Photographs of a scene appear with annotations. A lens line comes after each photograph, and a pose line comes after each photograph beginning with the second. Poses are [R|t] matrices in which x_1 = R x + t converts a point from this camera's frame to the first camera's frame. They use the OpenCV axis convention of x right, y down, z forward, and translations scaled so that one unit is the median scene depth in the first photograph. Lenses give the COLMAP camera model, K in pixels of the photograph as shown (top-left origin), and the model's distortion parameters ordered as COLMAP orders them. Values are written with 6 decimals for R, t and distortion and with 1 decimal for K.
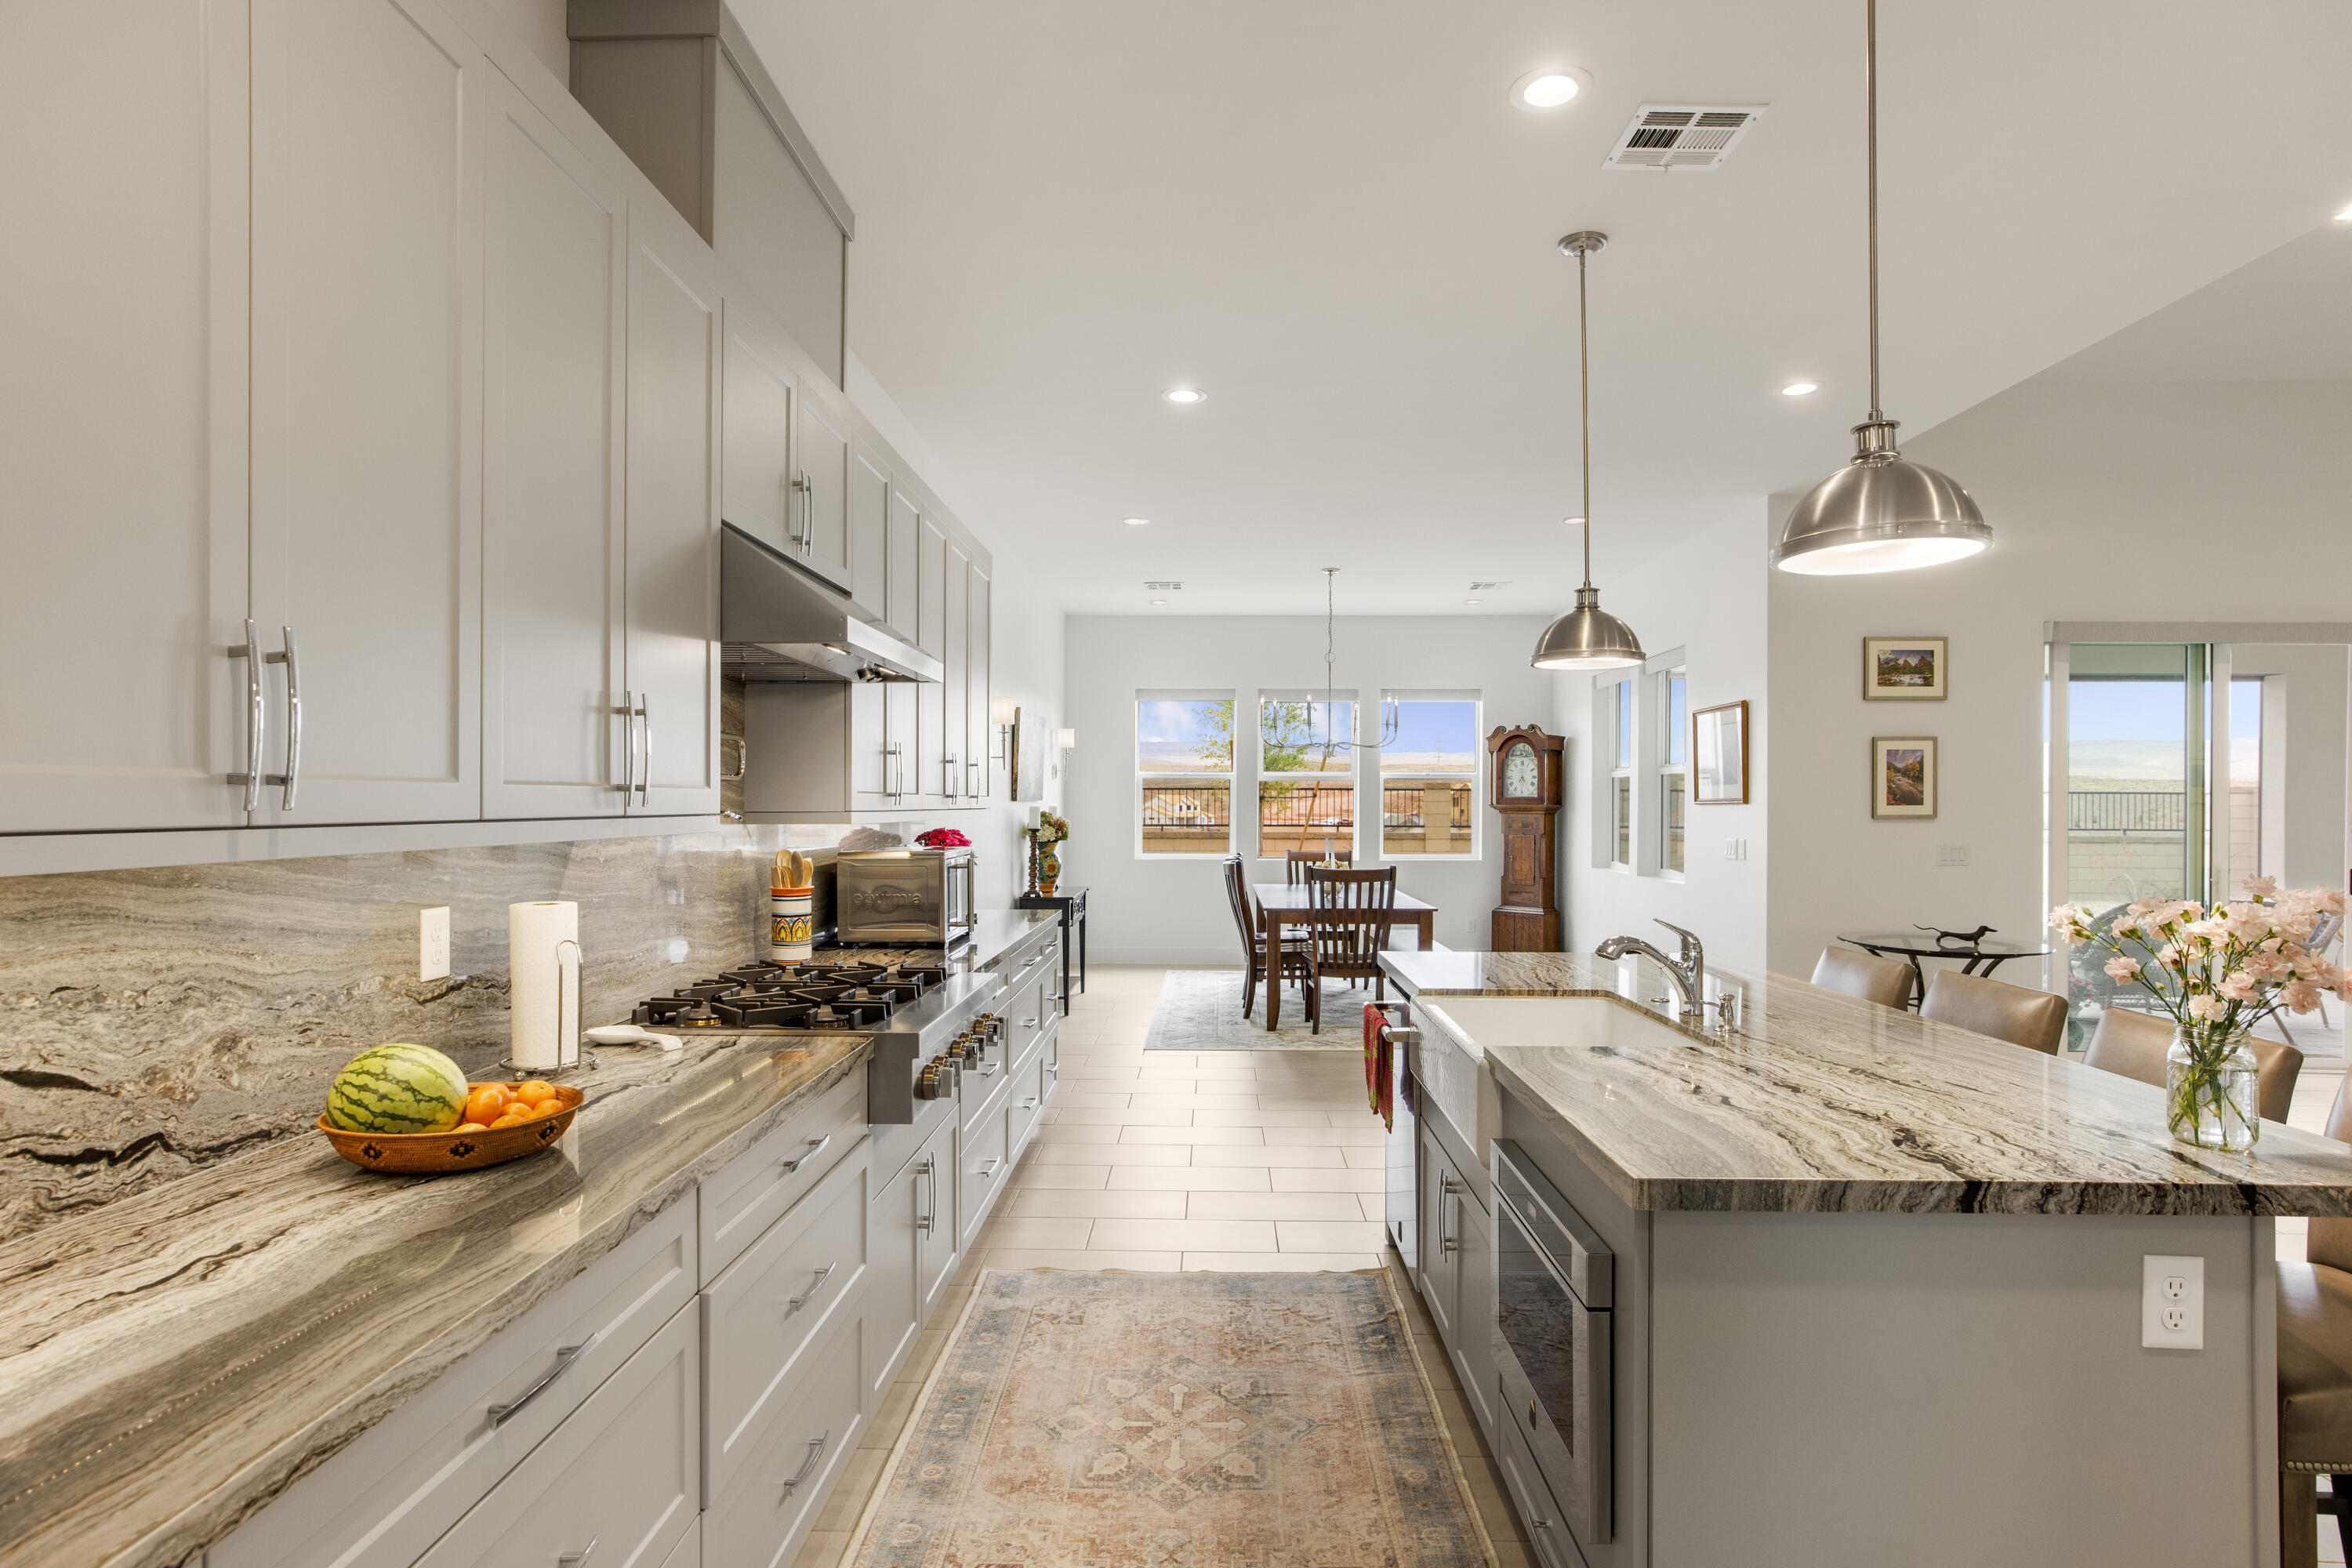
lens RADIAL K [[1259.4, 0, 1169.0], [0, 1259.4, 794.4], [0, 0, 1]] dist [-0.012163, 0.003872]
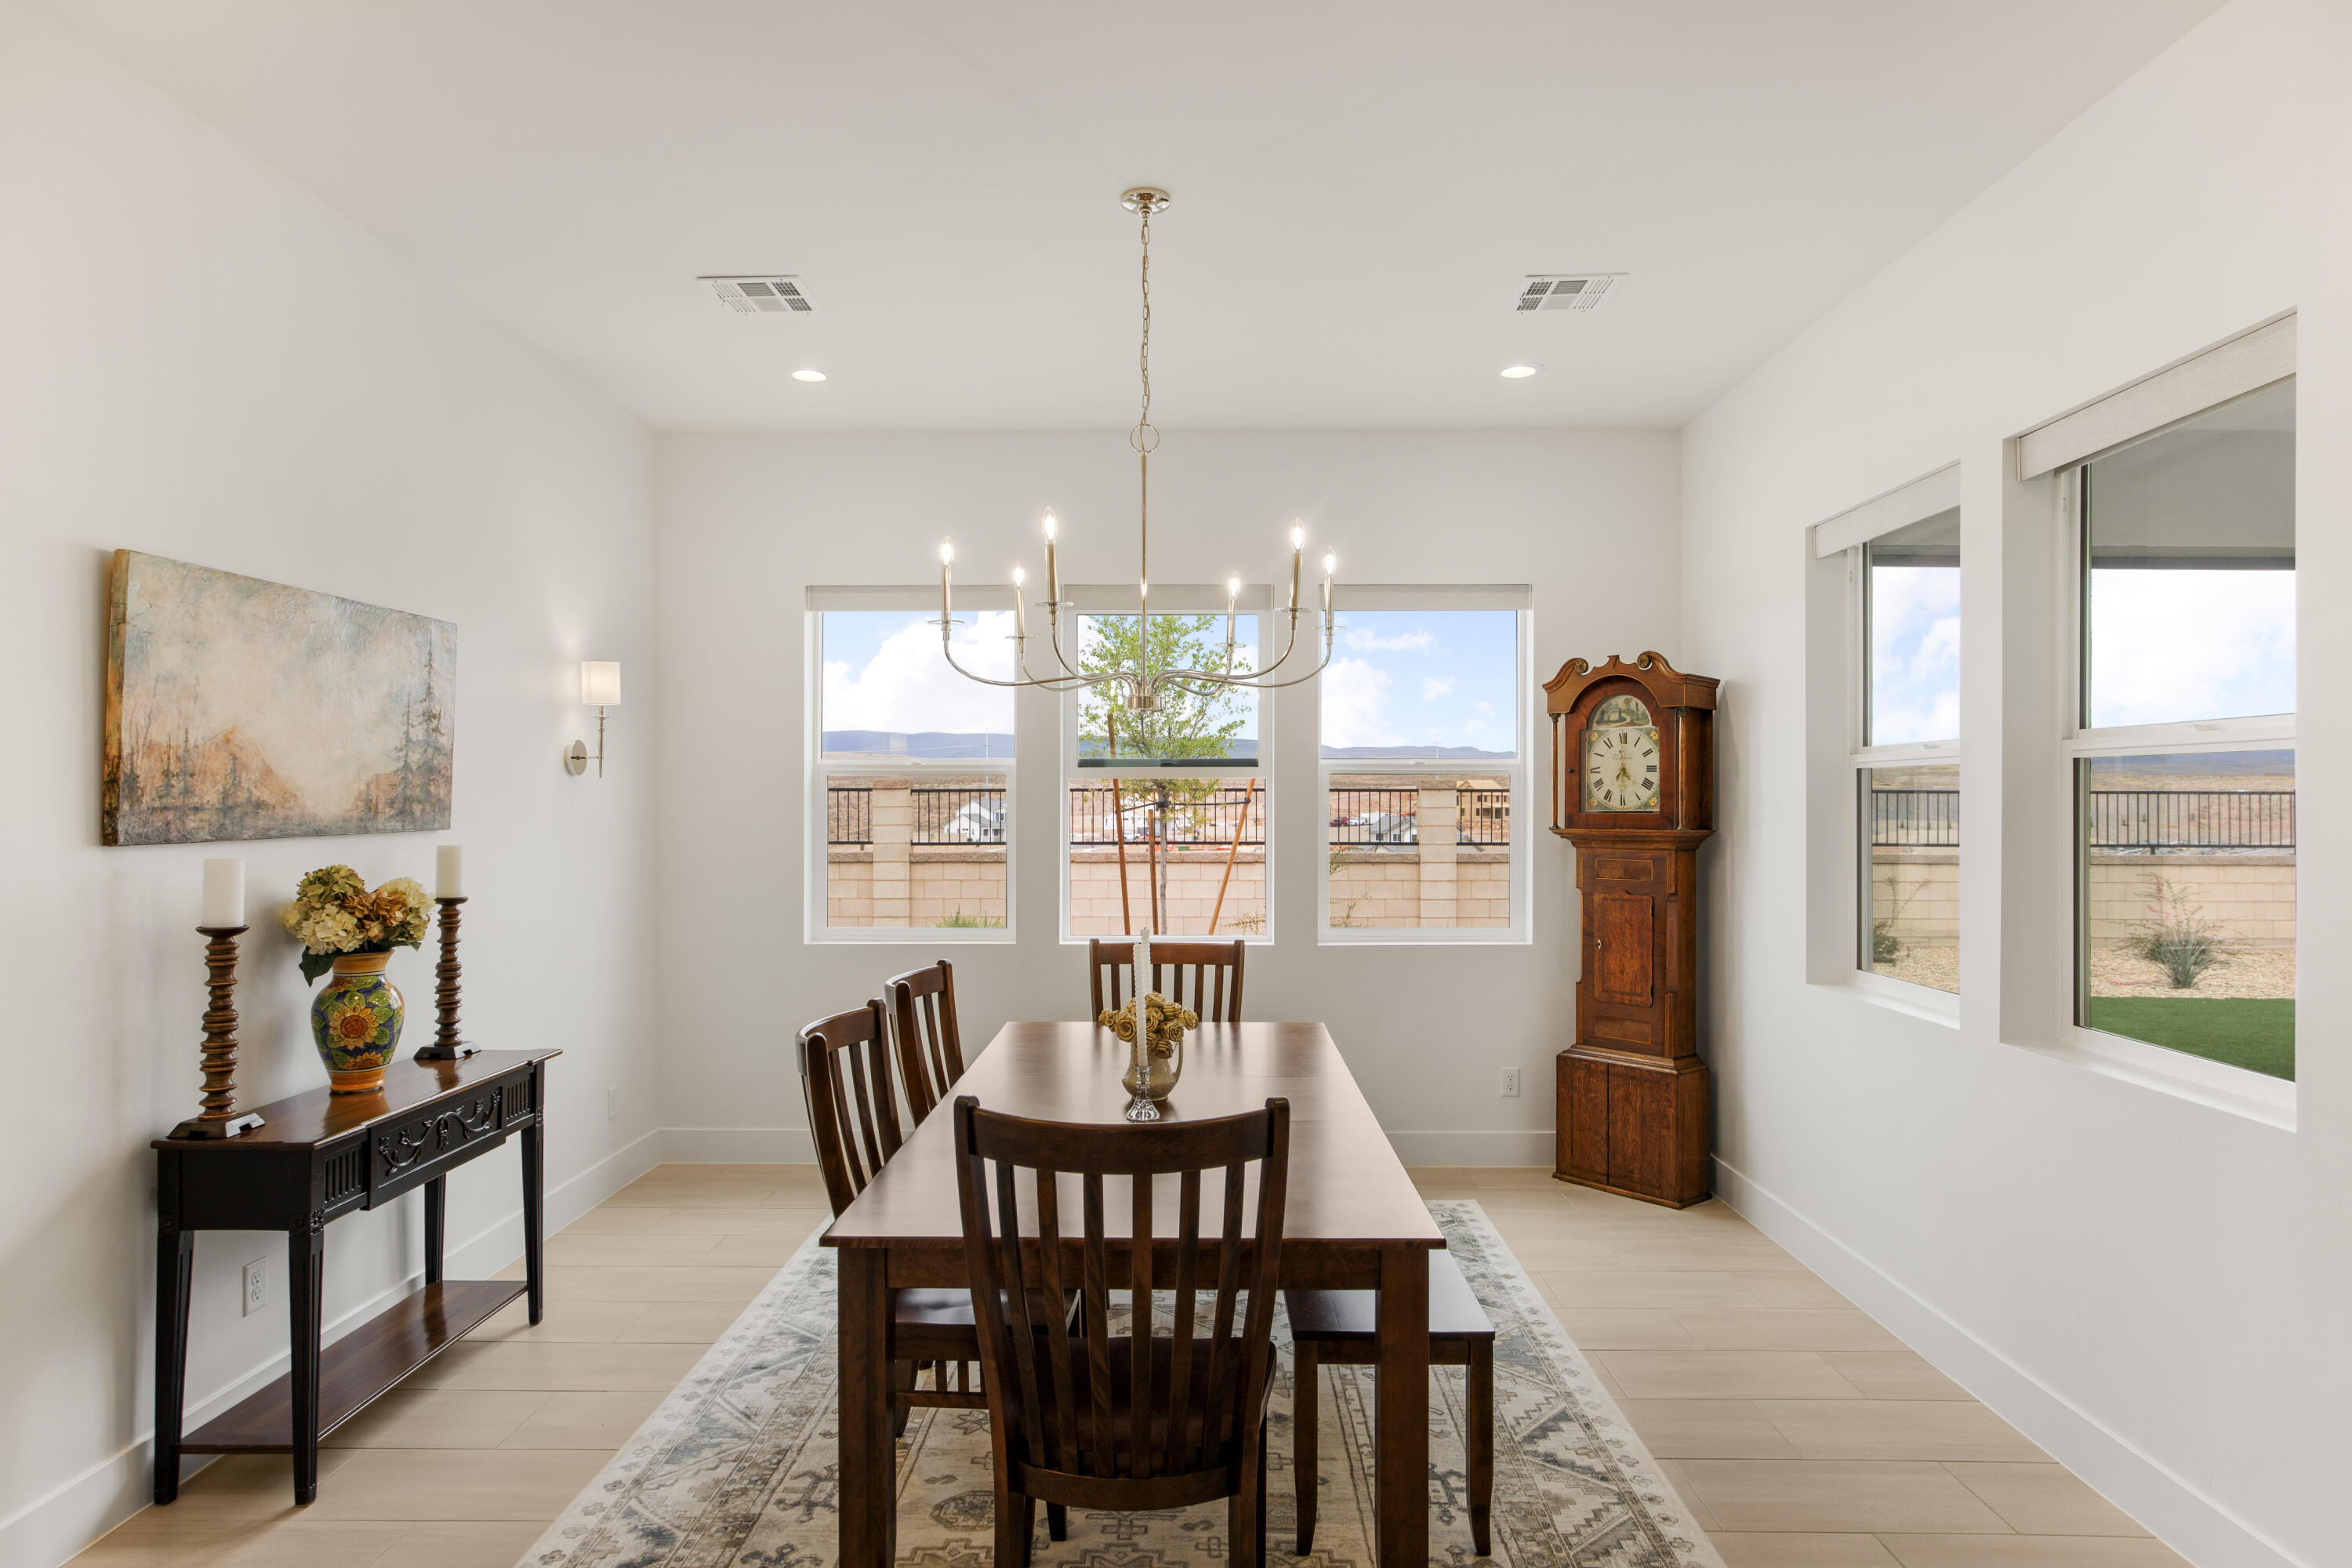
lens RADIAL K [[1337.8, 0, 1187.9], [0, 1337.8, 785.9], [0, 0, 1]] dist [-0.008566, 0.009927]
pose [[0.999725, -0.002014, 0.023347, 0.110254], [0.002128, 0.999986, -0.004872, -0.005410], [-0.023337, 0.004921, 0.999716, 0.516499]]
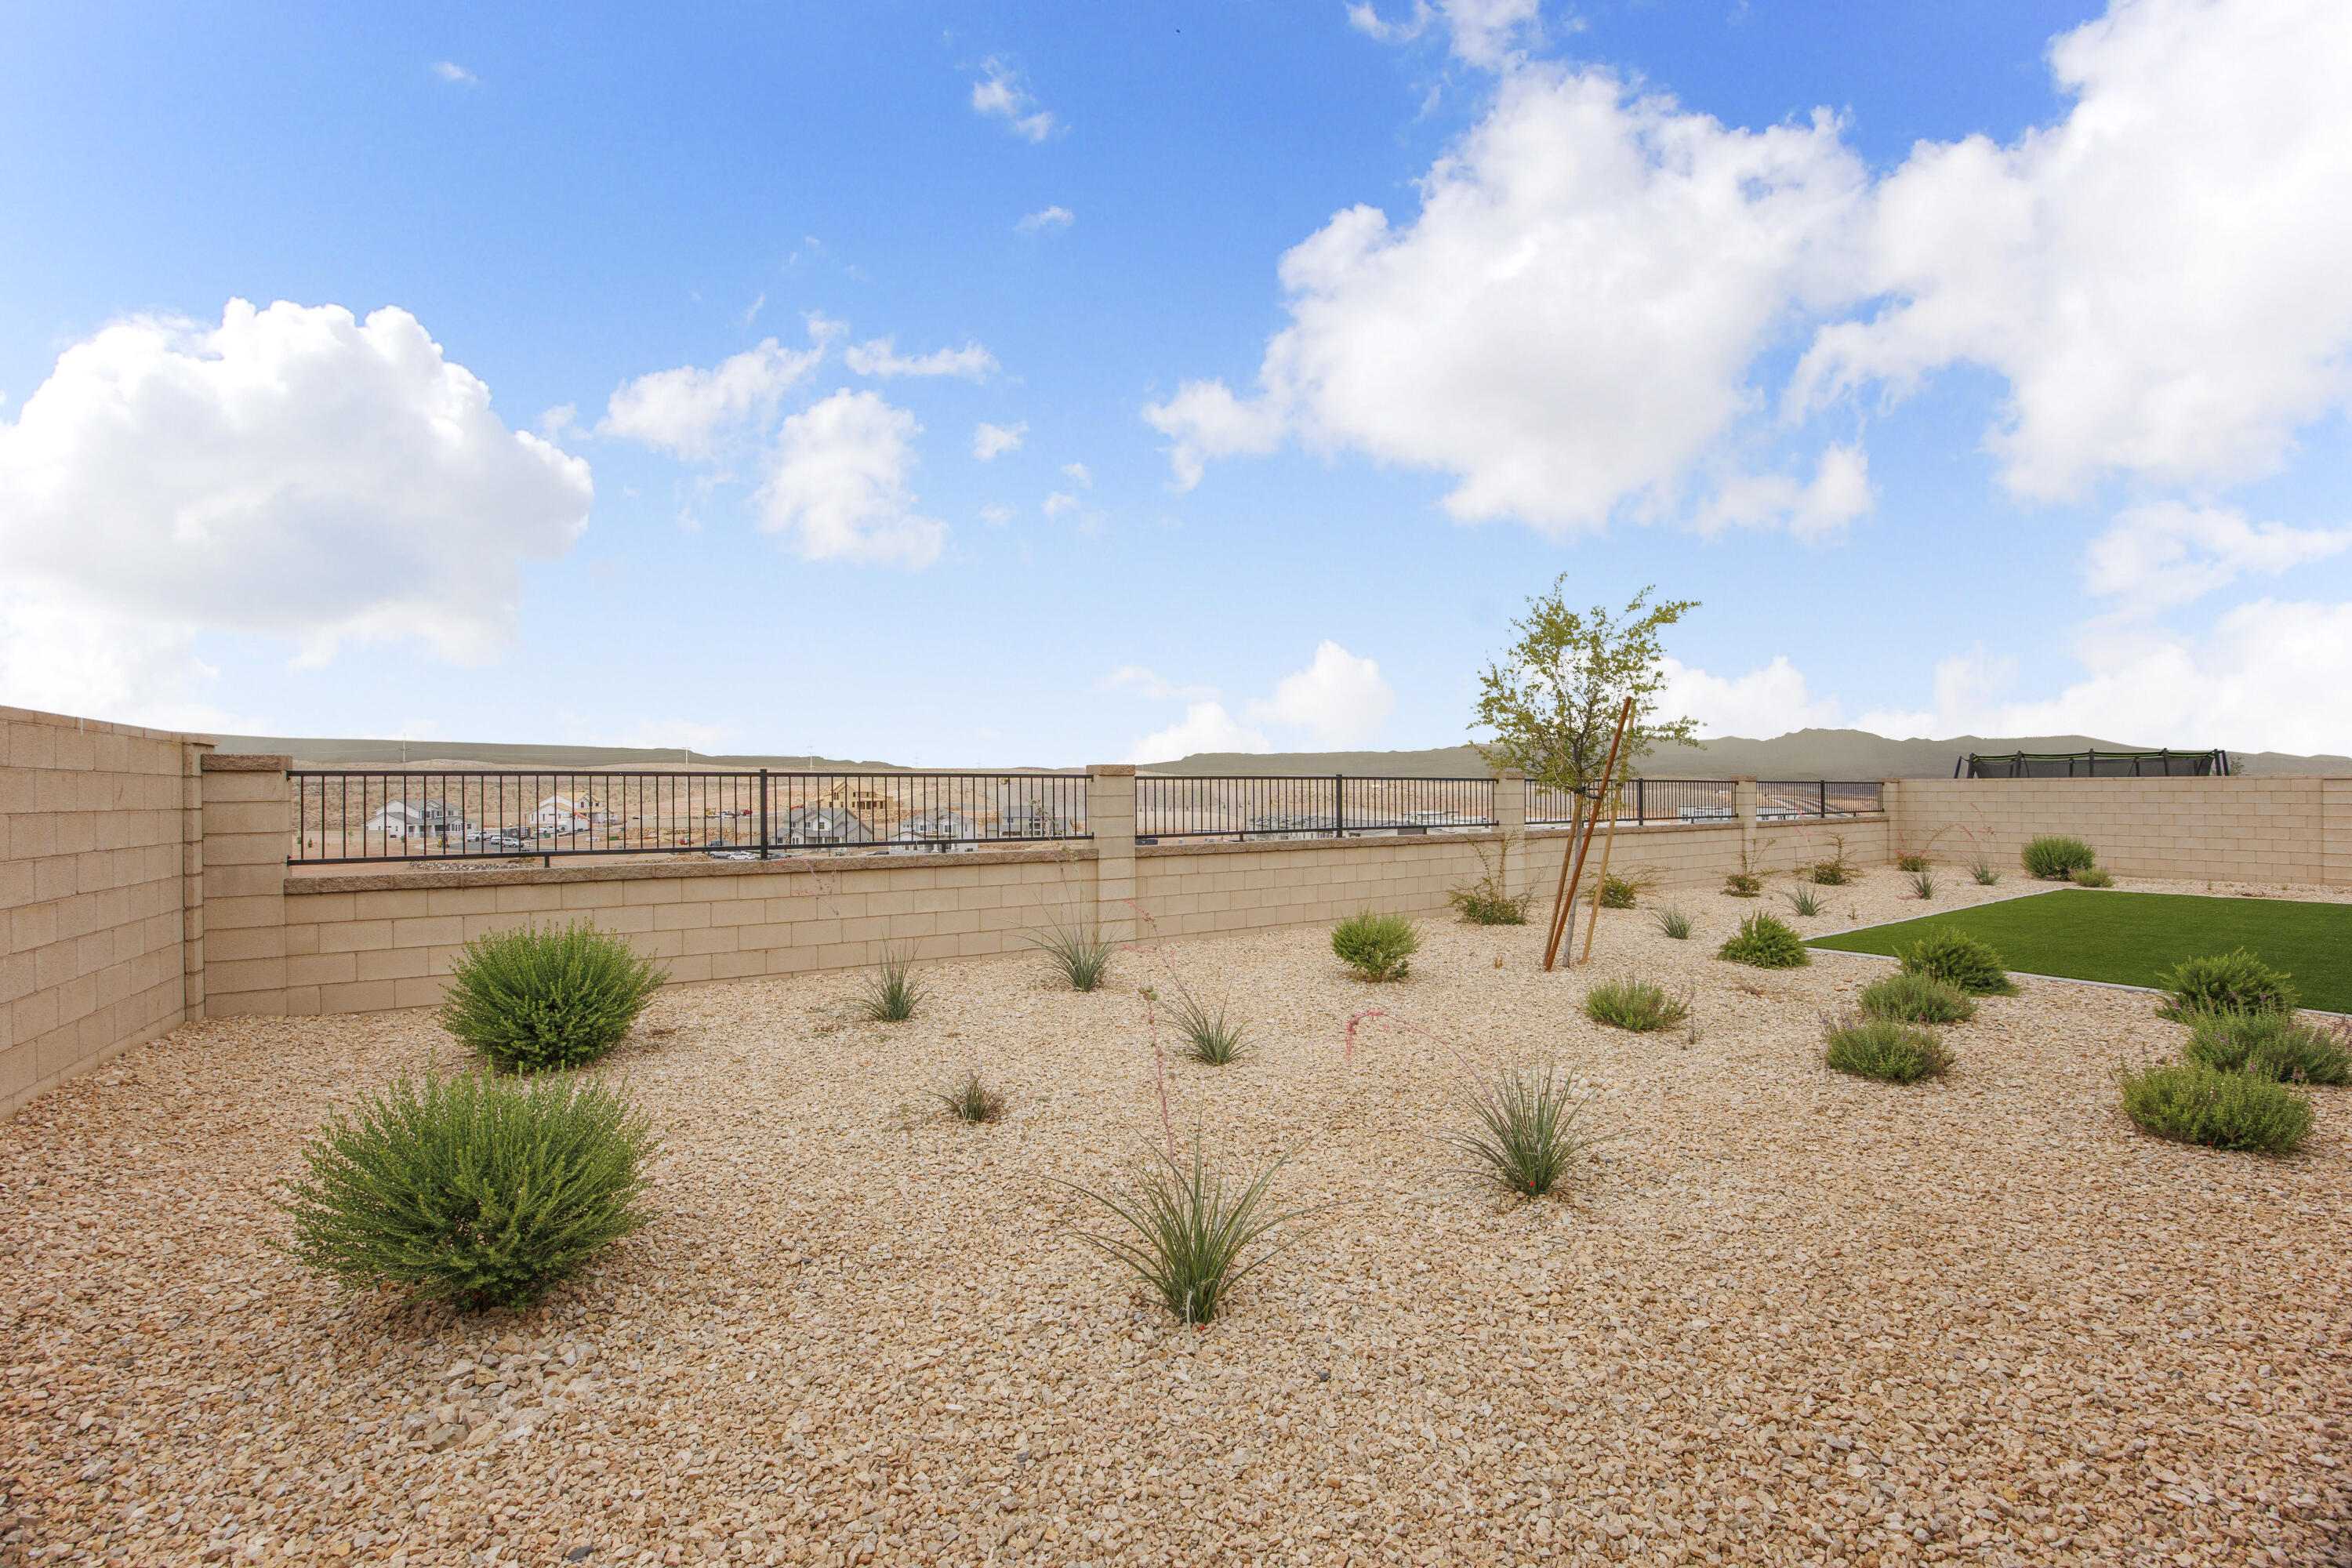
lens RADIAL K [[968.2, 0, 1171.9], [0, 968.2, 762.2], [0, 0, 1]] dist [-0.019390, 0.002774]
pose [[0.999042, 0.000443, 0.043767, 0.237705], [-0.000038, 0.999957, -0.009267, 0.028081], [-0.043769, 0.009257, 0.998999, 0.782621]]
